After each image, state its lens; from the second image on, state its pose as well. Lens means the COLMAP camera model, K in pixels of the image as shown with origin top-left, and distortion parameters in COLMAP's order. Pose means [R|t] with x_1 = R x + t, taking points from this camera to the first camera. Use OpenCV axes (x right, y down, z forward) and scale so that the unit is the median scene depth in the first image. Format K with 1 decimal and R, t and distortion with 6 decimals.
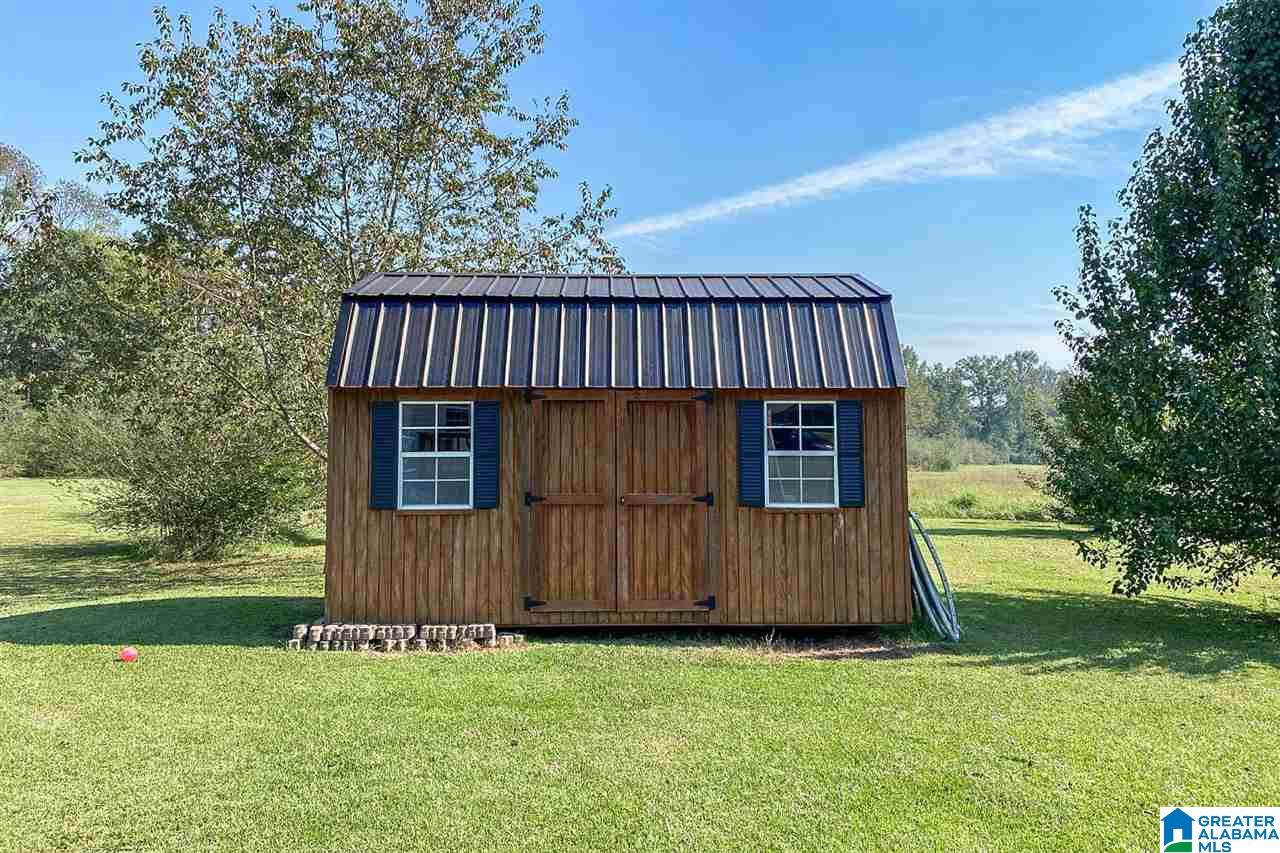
lens RADIAL K [[936.4, 0, 638.0], [0, 936.4, 381.0], [0, 0, 1]] dist [0.188250, -0.000588]
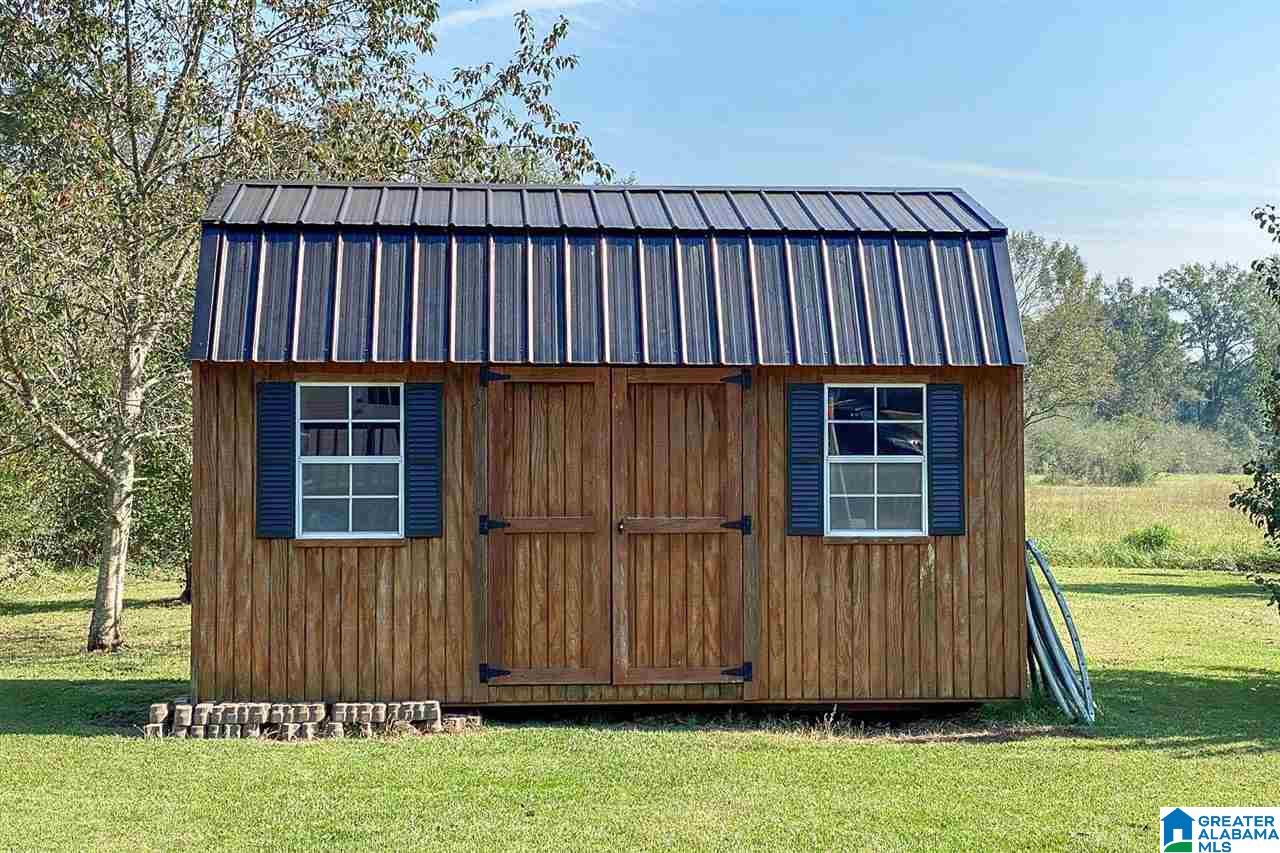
lens RADIAL K [[1939.6, 0, 640.9], [0, 1939.6, 364.2], [0, 0, 1]] dist [-0.006552, 3.092251]
pose [[0.998262, 0.004324, 0.058766, -0.085575], [-0.006231, 0.999459, 0.032305, -0.038608], [-0.058594, -0.032615, 0.997749, -0.420017]]
